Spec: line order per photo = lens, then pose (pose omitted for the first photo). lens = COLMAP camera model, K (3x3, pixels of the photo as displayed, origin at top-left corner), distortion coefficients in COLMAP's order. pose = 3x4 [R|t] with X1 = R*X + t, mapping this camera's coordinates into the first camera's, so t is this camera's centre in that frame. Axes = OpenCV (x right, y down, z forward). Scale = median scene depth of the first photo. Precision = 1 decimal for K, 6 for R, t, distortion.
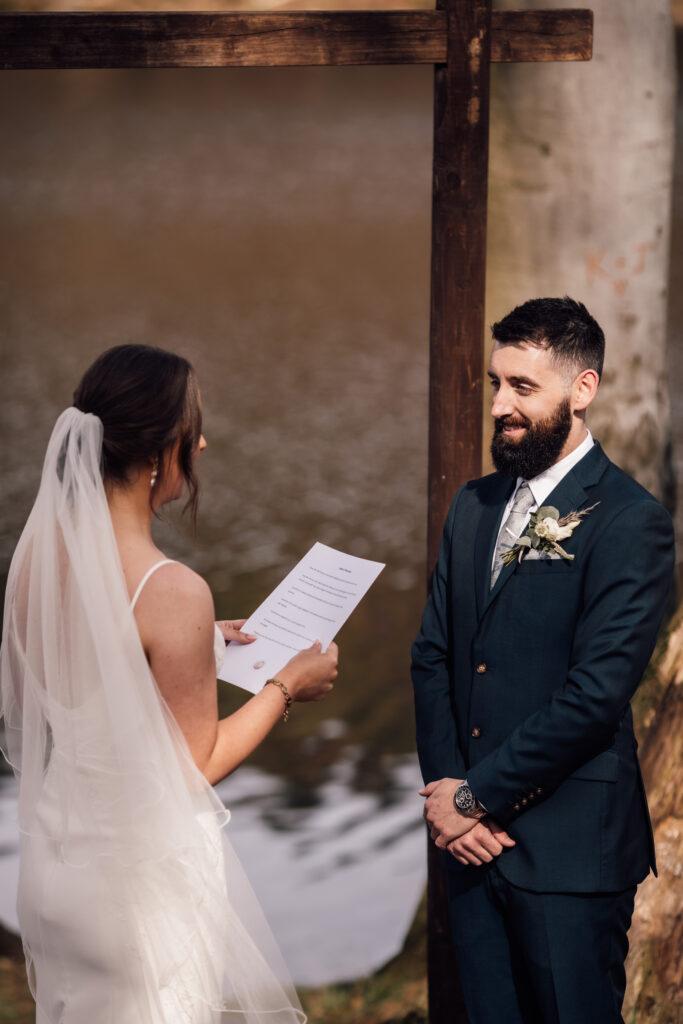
lens RADIAL K [[3884.7, 0, 341.5], [0, 3884.7, 512.0], [0, 0, 1]] dist [0.259376, 0.257260]
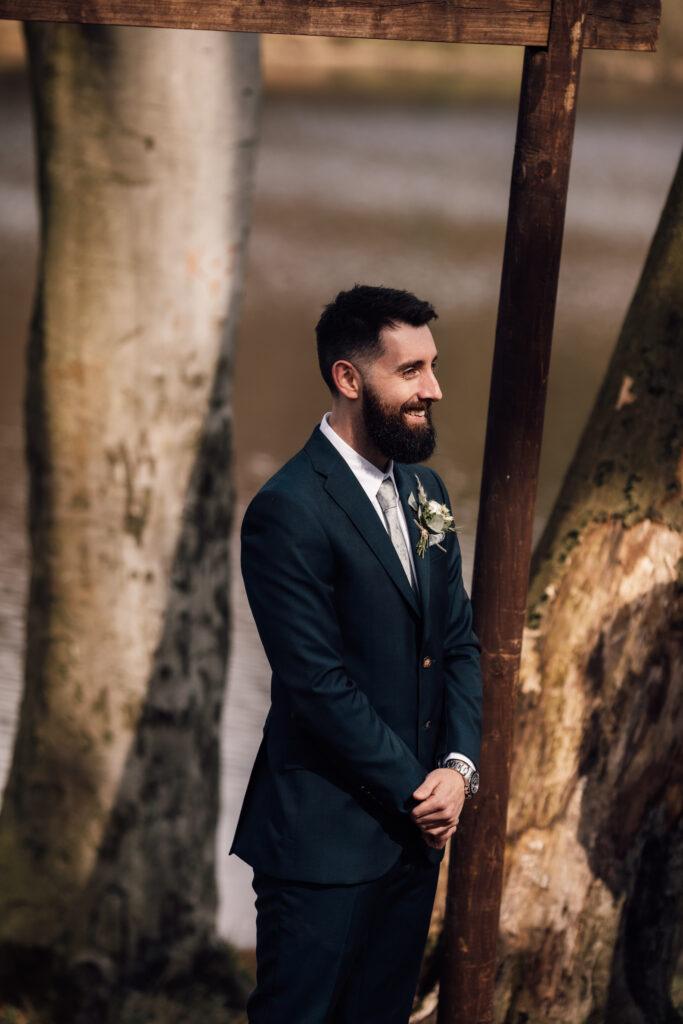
lens RADIAL K [[3884.7, 0, 341.5], [0, 3884.7, 512.0], [0, 0, 1]] dist [0.259376, 0.257260]
pose [[0.940439, 0.010837, 0.339791, -0.347692], [-0.009256, 0.999937, -0.006274, 0.006262], [-0.339838, 0.002755, 0.940480, 0.112203]]
